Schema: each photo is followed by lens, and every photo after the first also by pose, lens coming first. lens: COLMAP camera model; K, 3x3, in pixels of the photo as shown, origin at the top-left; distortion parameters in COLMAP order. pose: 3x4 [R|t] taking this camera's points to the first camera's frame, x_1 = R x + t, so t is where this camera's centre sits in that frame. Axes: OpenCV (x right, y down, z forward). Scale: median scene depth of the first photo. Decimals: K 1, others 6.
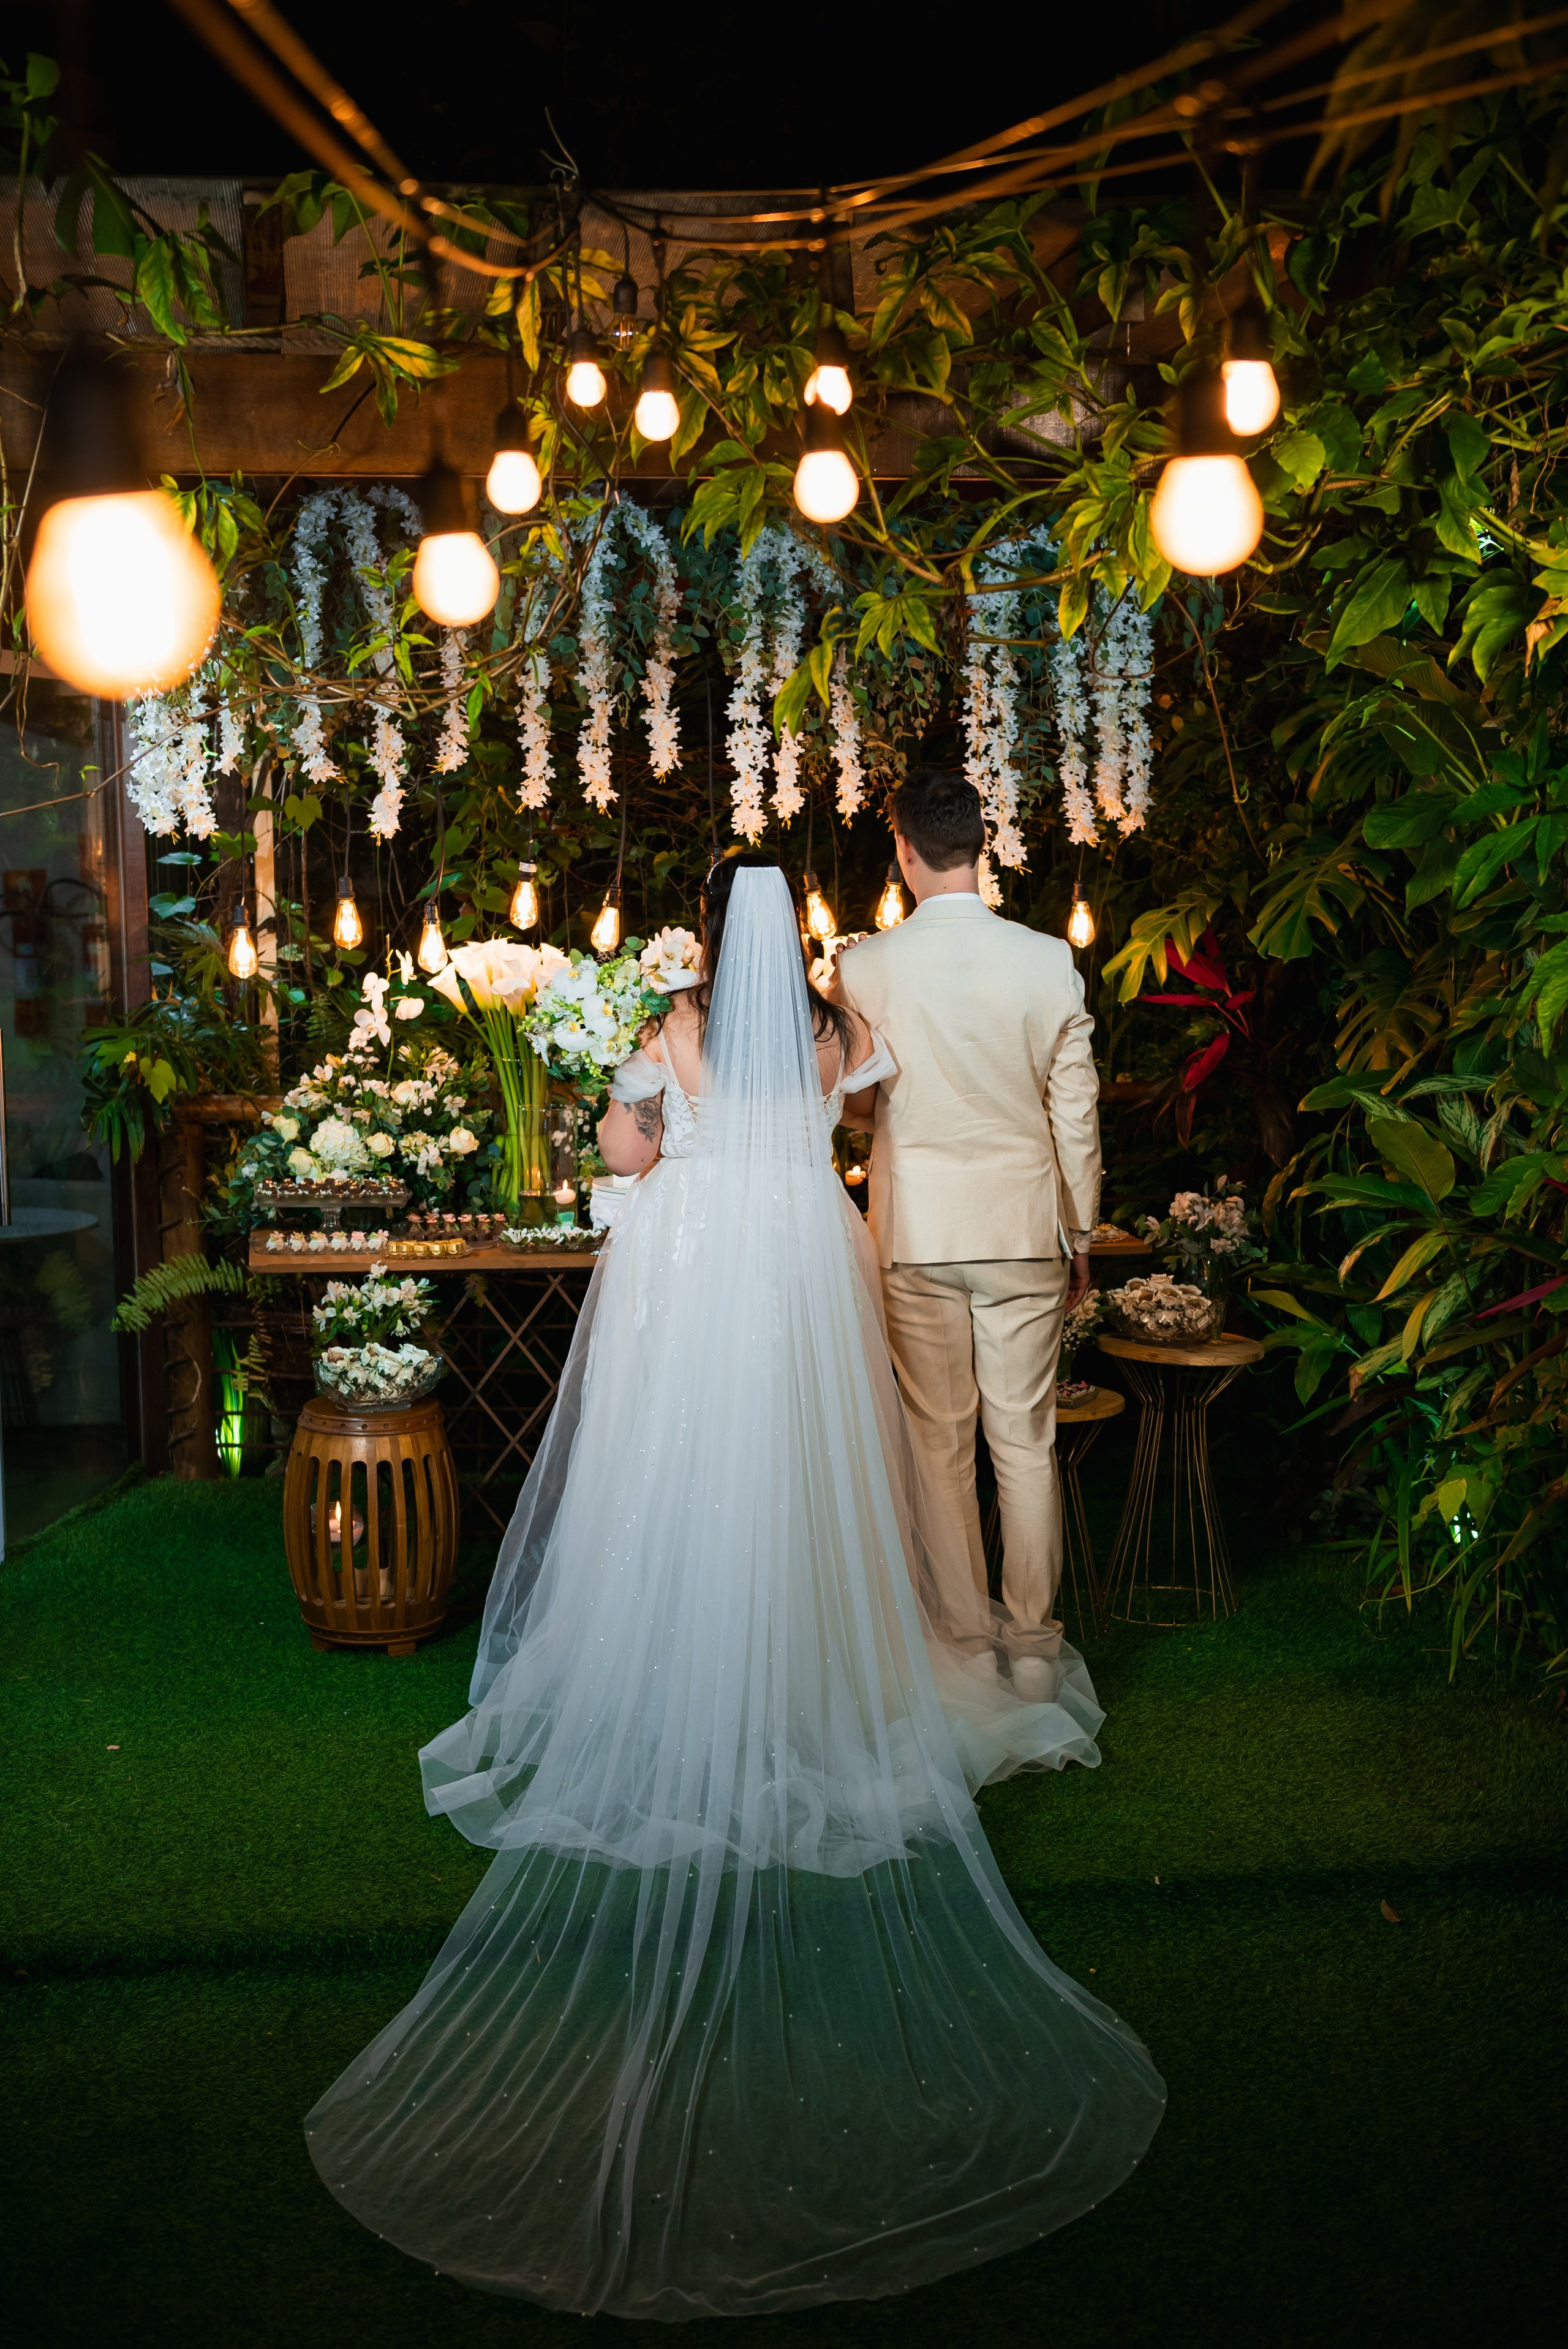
lens RADIAL K [[3070.4, 0, 810.2], [0, 3070.4, 1305.4], [0, 0, 1]] dist [-0.007554, 0.027081]
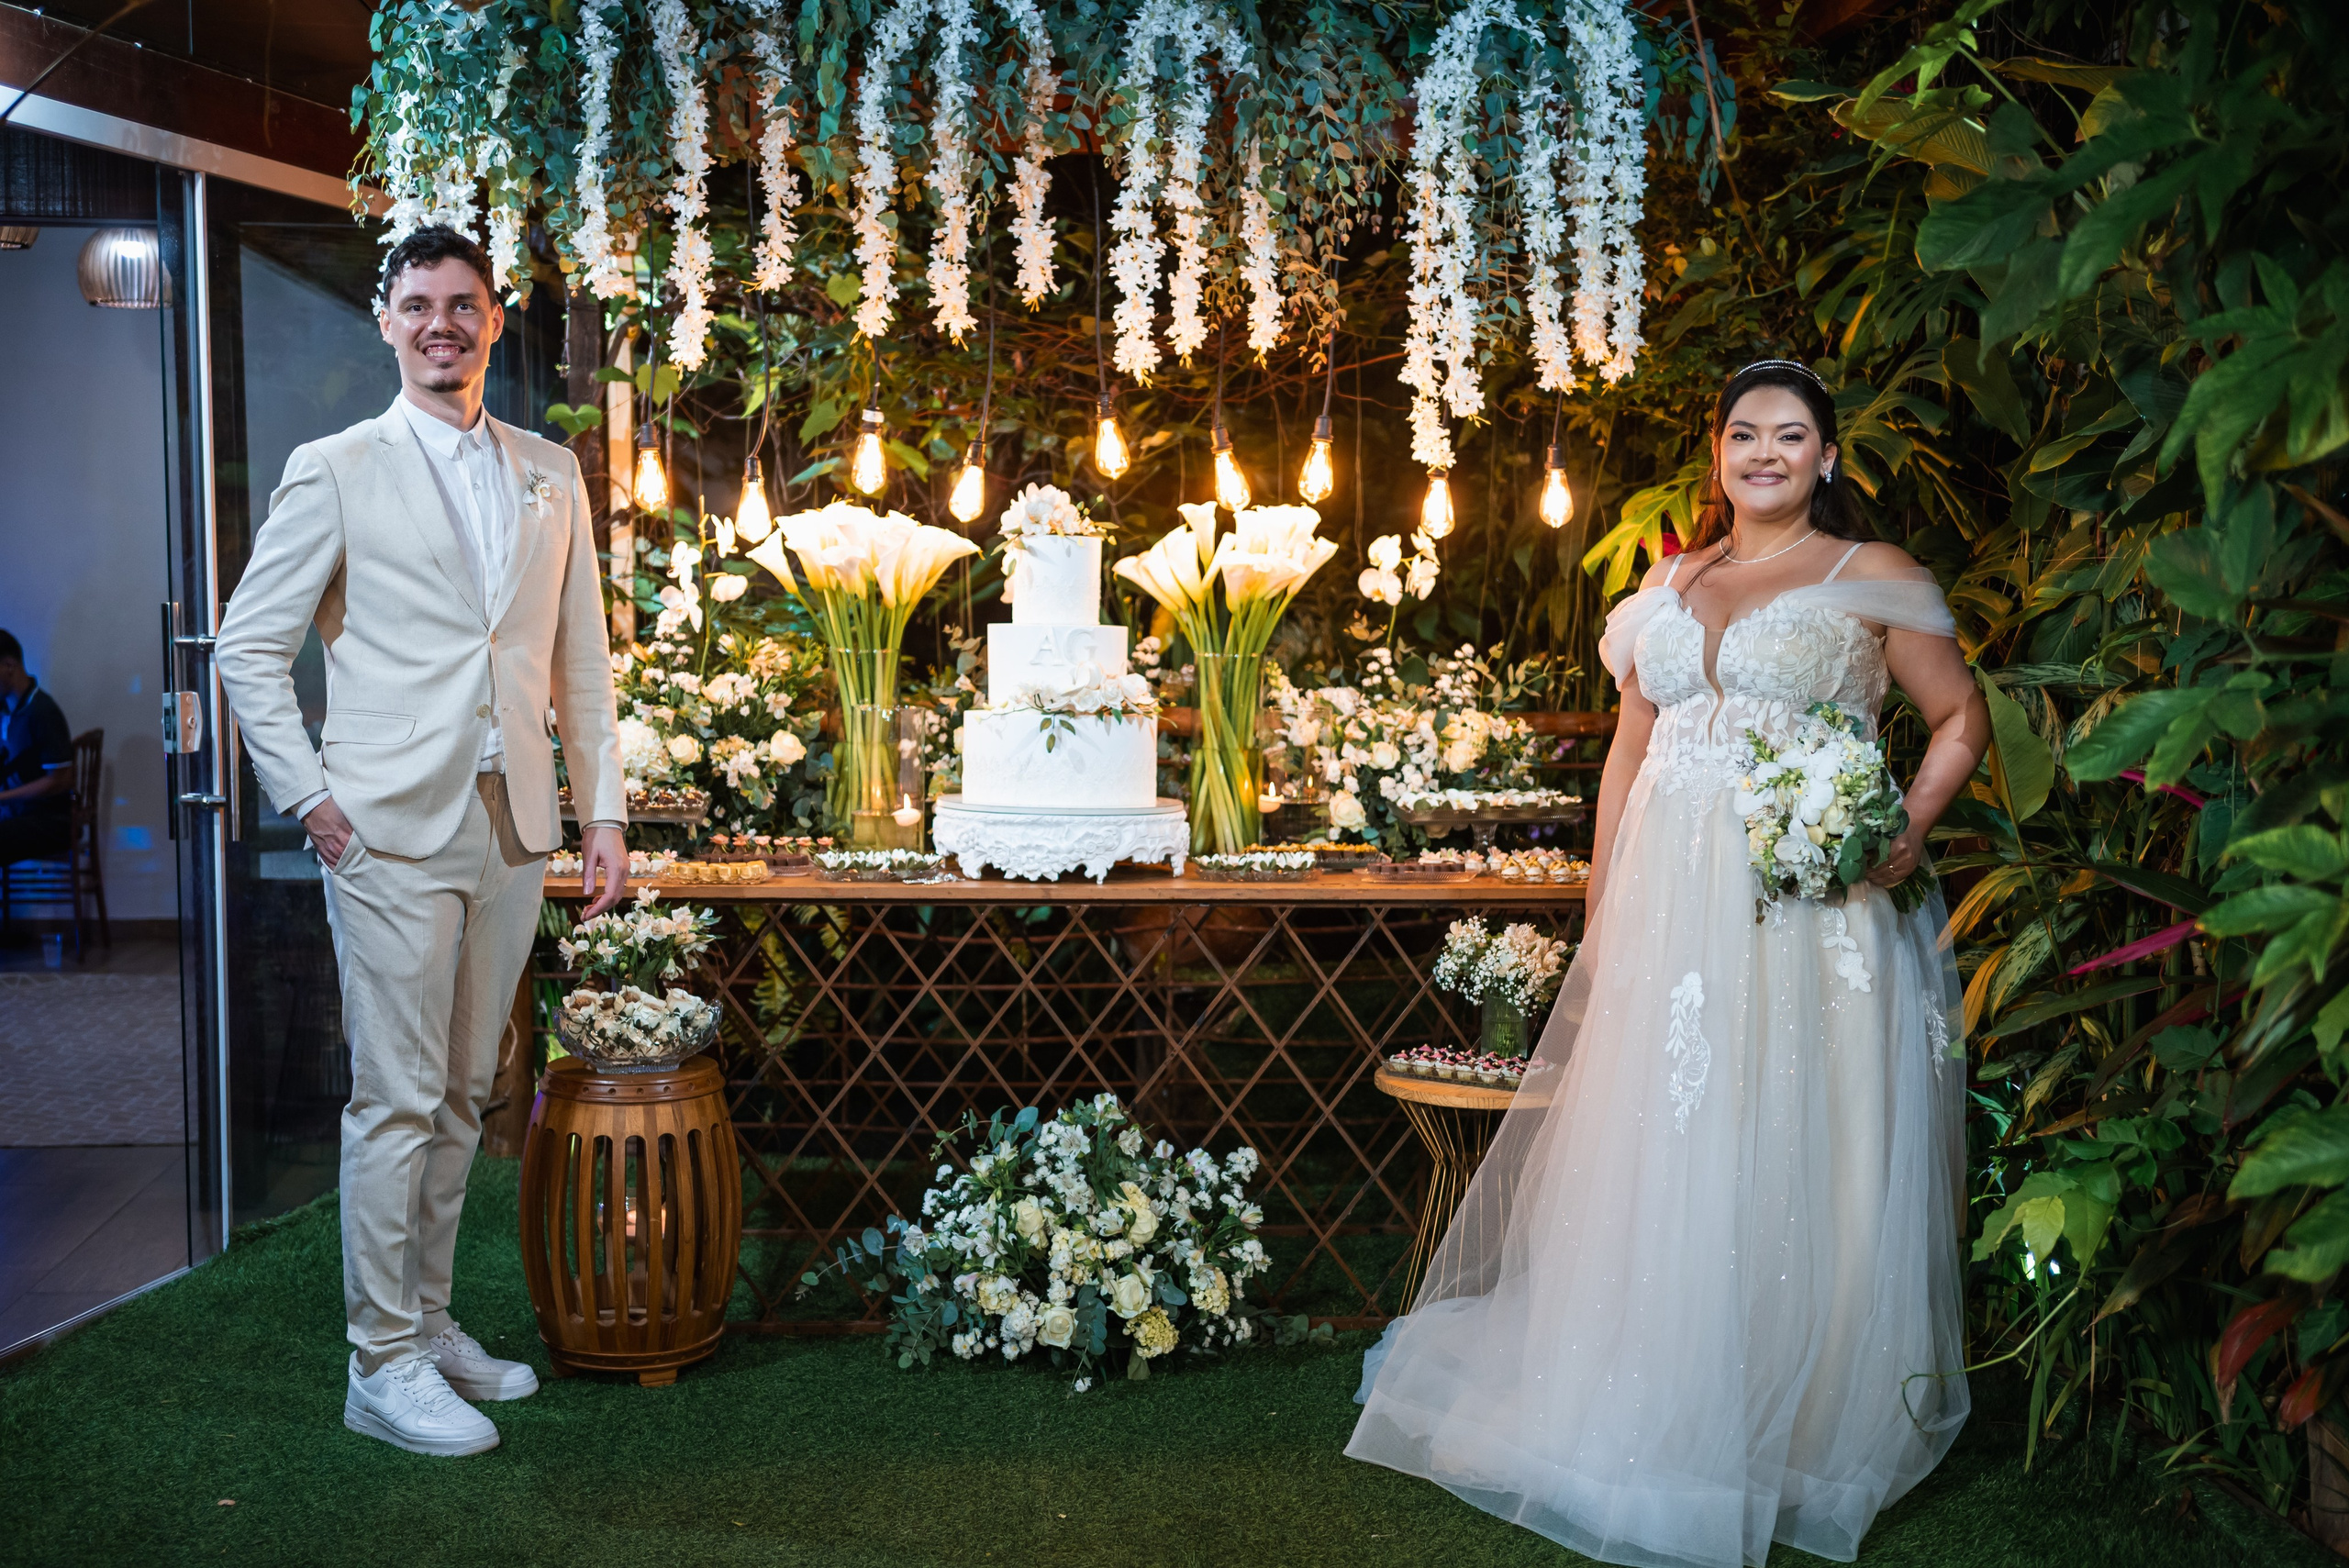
lens RADIAL K [[2806.8, 0, 1146.4], [0, 2806.8, 832.4], [0, 0, 1]] dist [-0.002299, 0.047817]
pose [[0.996287, 0.016304, -0.084539, 0.046876], [-0.021905, 0.997595, -0.065757, 0.016307], [0.083264, 0.067364, 0.994248, 0.271628]]
